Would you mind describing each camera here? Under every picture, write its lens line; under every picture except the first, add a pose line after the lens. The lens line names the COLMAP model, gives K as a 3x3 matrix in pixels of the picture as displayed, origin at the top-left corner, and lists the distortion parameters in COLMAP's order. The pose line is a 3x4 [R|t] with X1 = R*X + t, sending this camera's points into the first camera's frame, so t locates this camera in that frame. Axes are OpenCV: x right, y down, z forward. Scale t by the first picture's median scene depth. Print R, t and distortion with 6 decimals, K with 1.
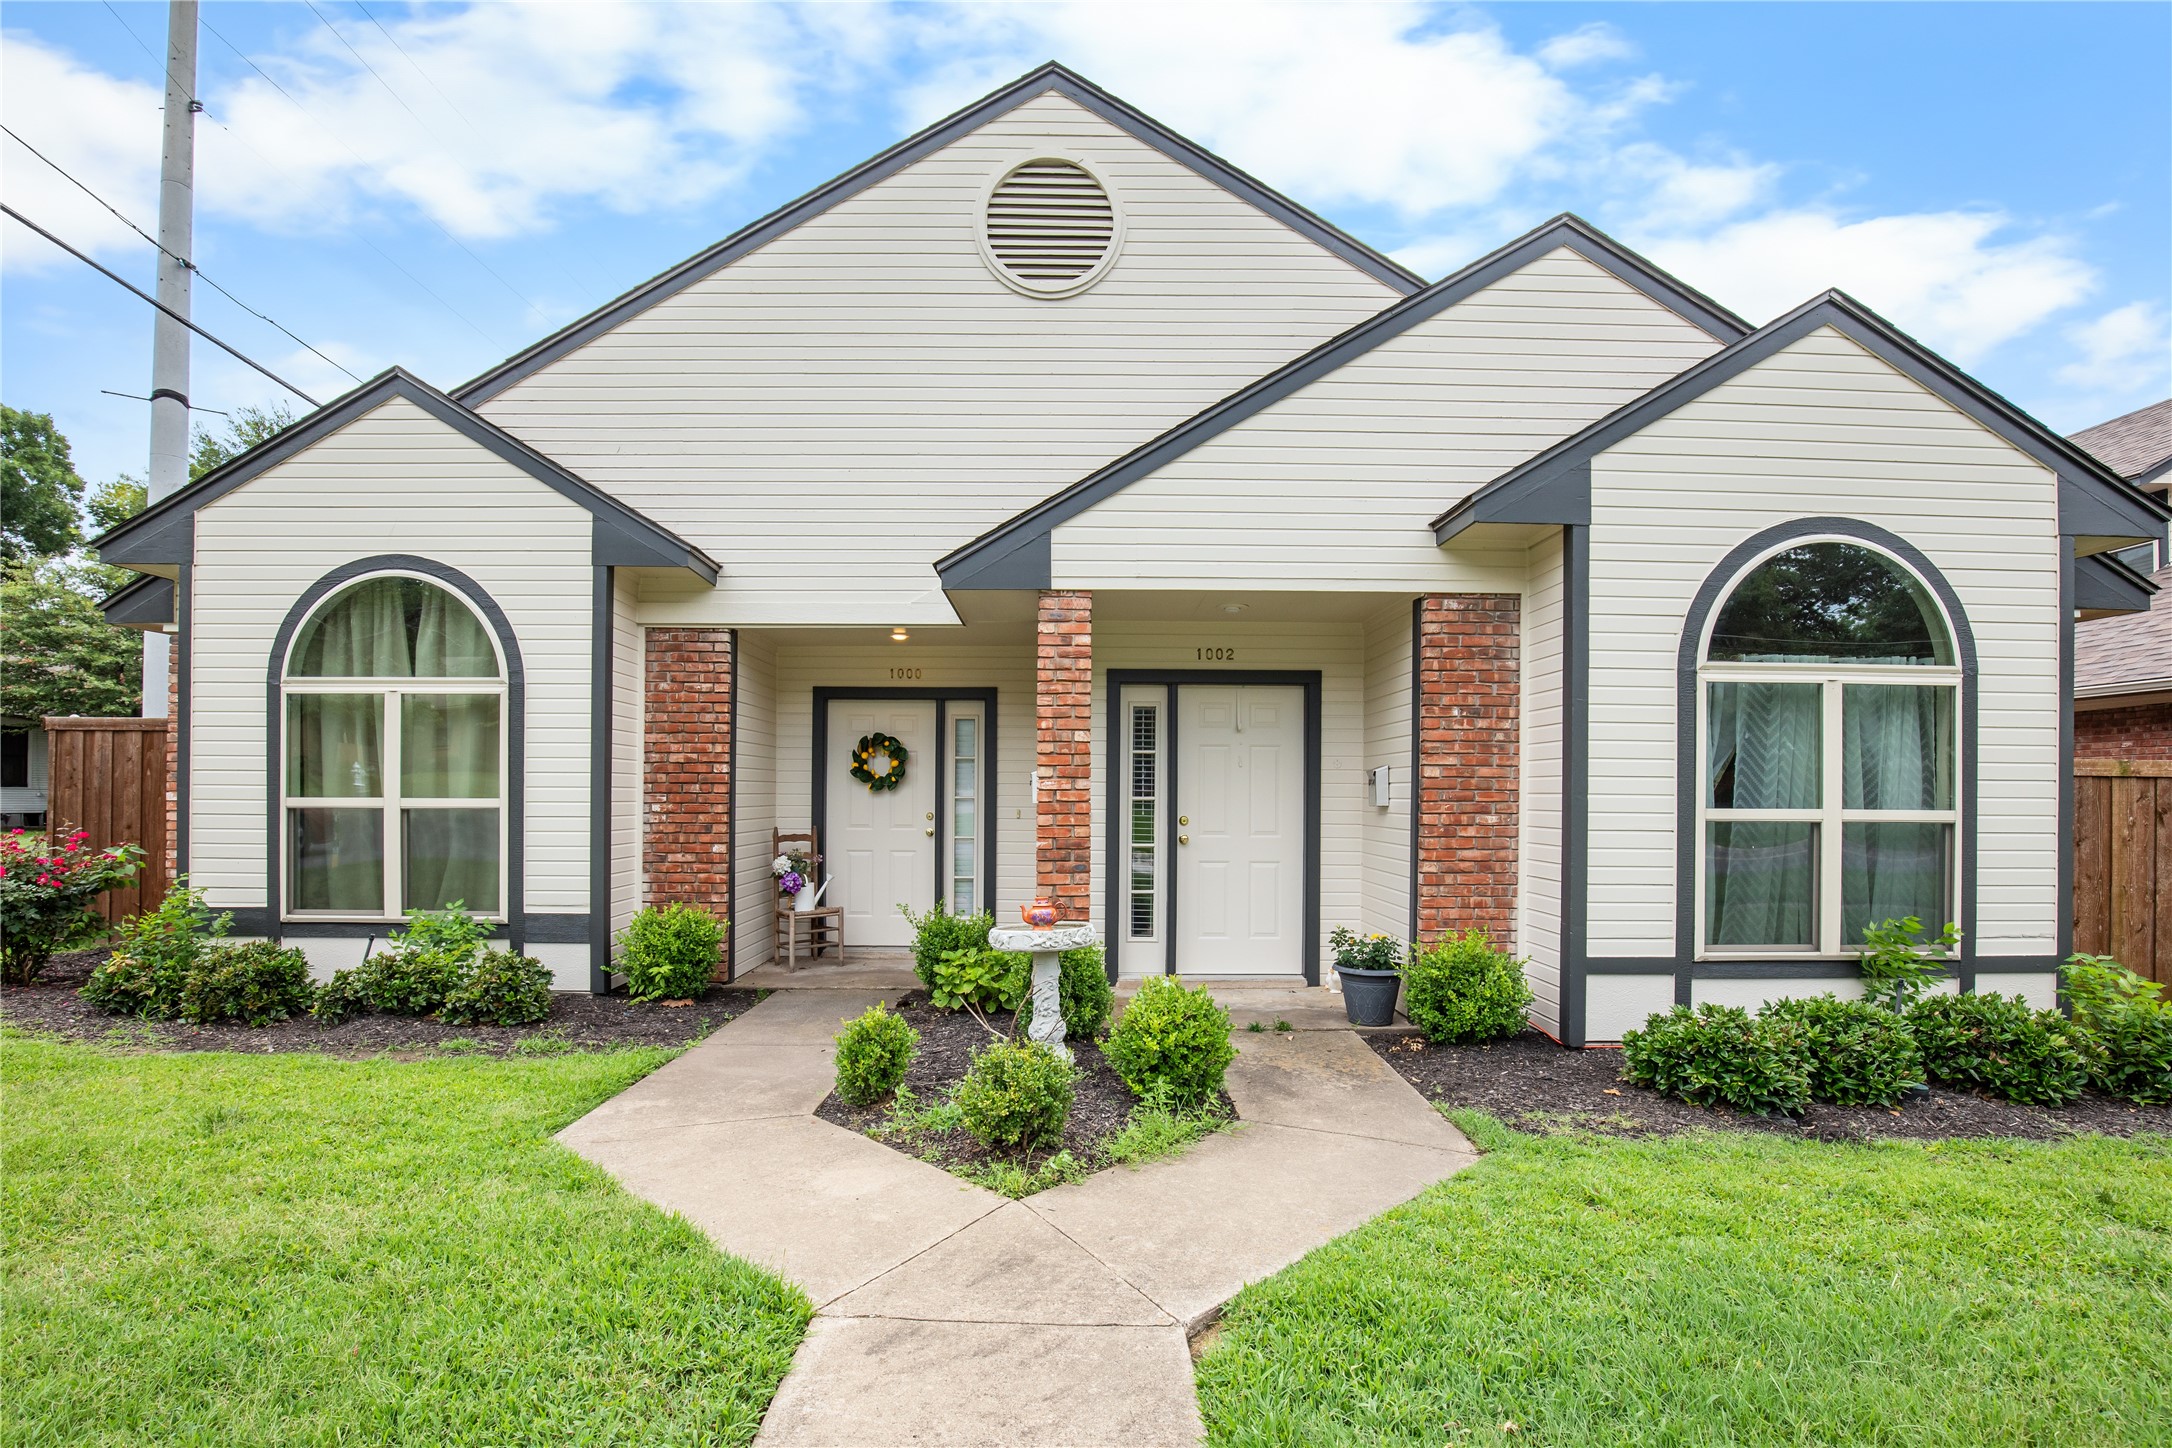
lens RADIAL K [[1014.3, 0, 1087.2], [0, 1014.3, 778.7], [0, 0, 1]] dist [-0.027890, 0.000576]
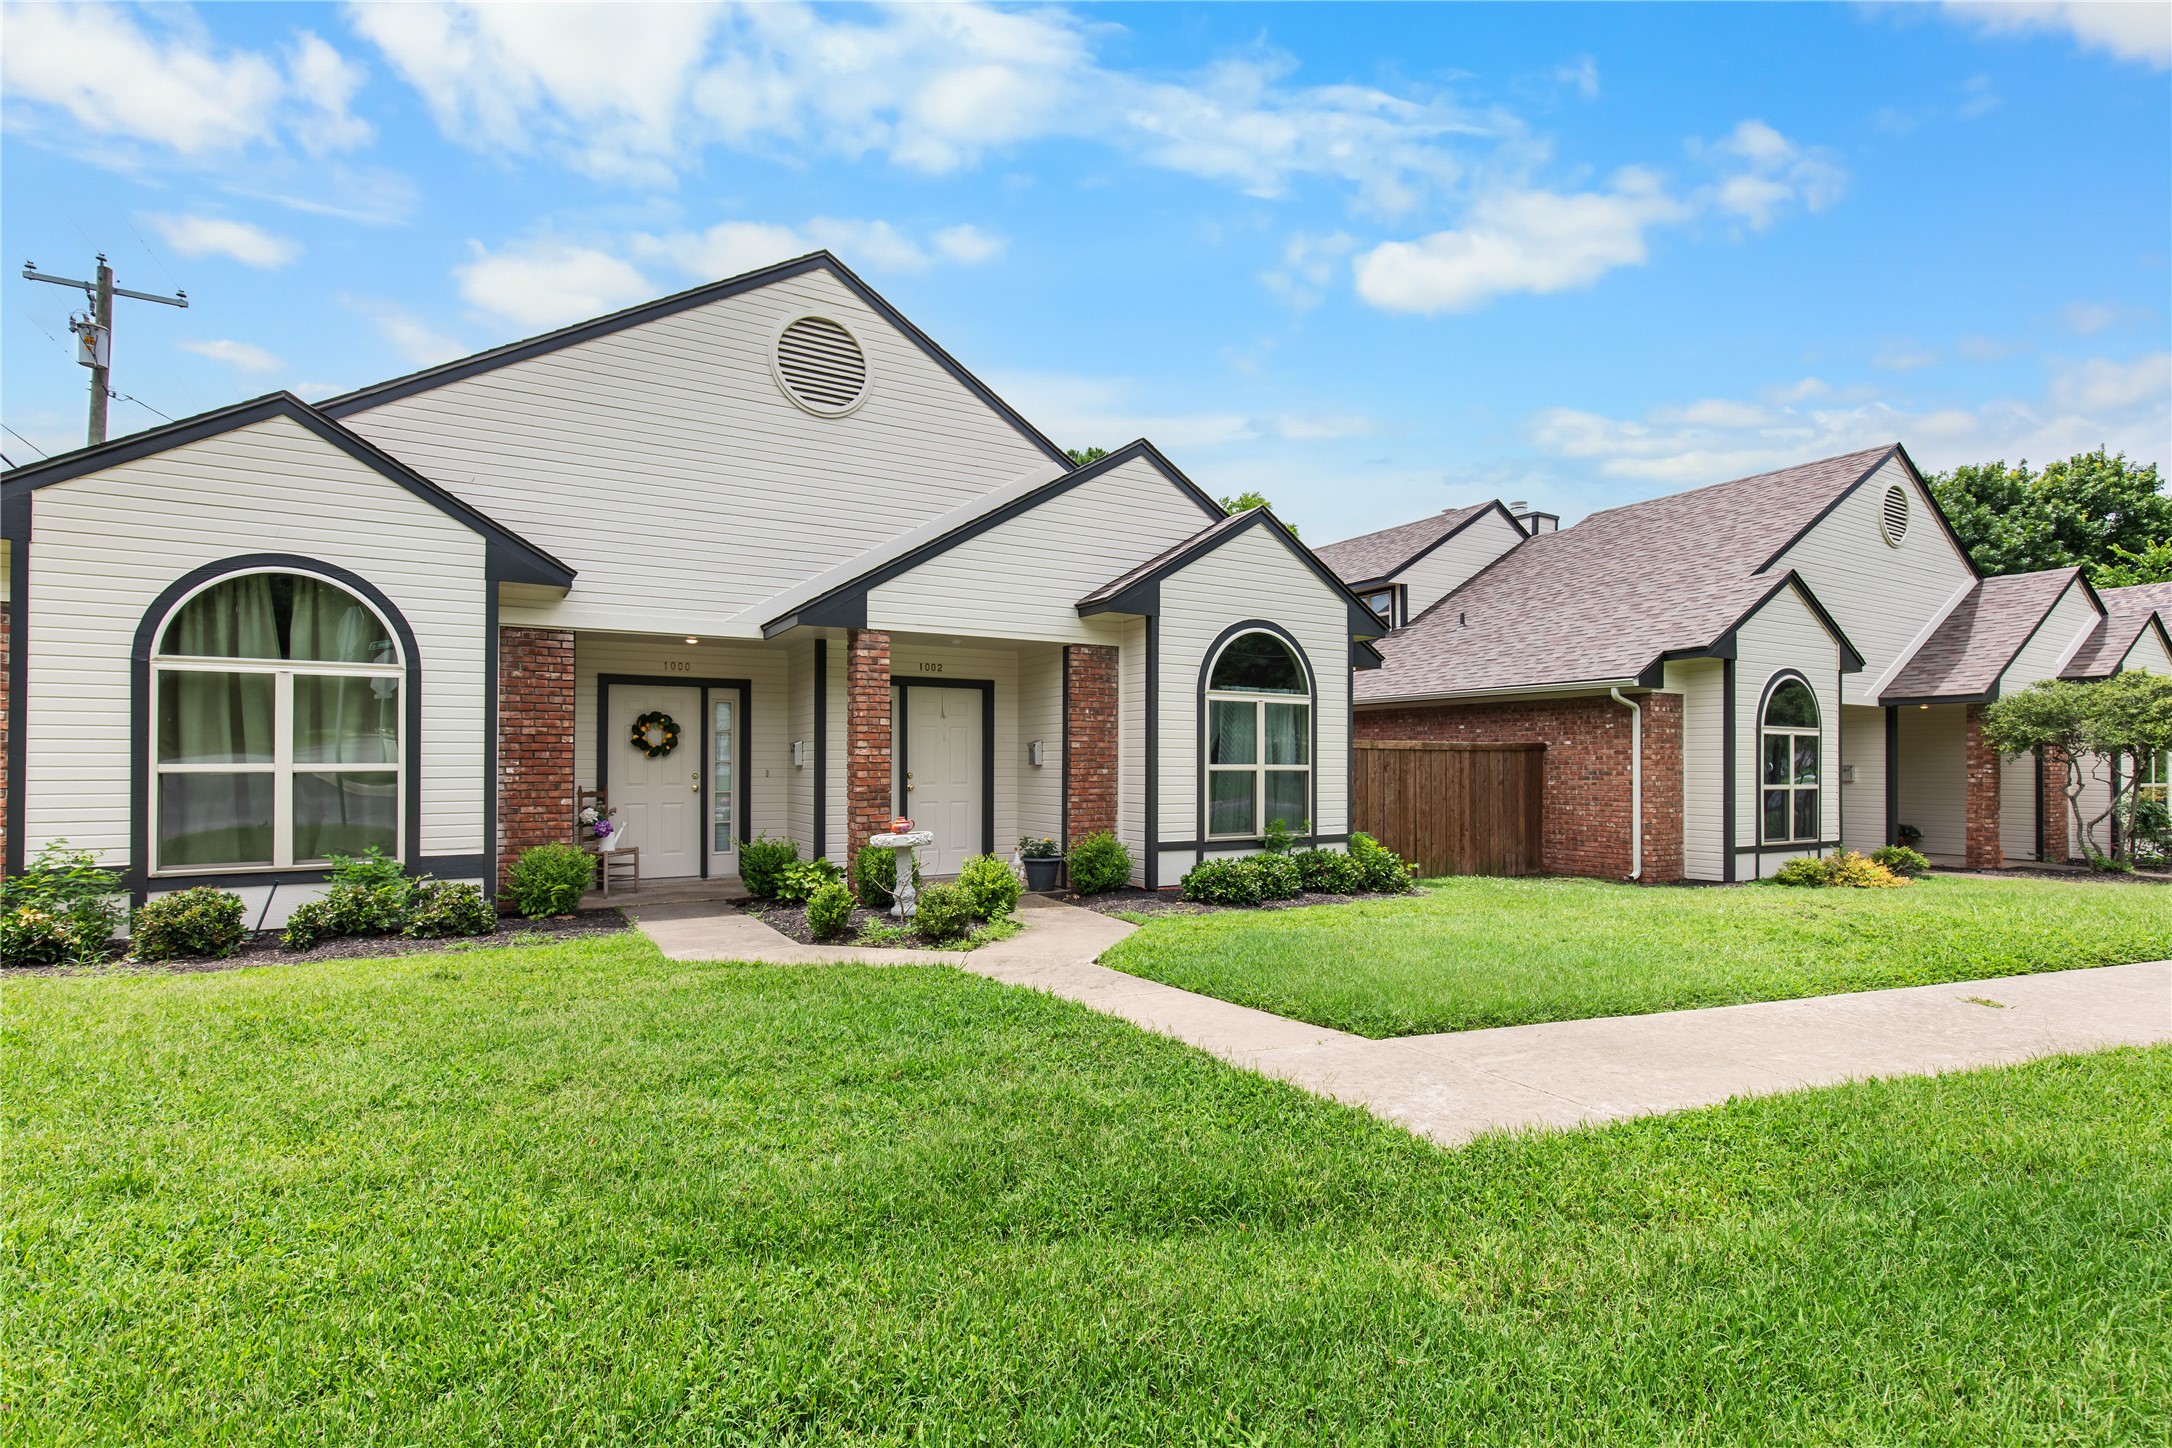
lens RADIAL K [[989.7, 0, 1083.9], [0, 989.7, 727.3], [0, 0, 1]] dist [0.004179, 0.000479]
pose [[0.868741, 0.012458, 0.495110, -0.497558], [-0.003388, 0.999810, -0.019212, -0.004210], [-0.495255, 0.015013, 0.868618, -0.503505]]
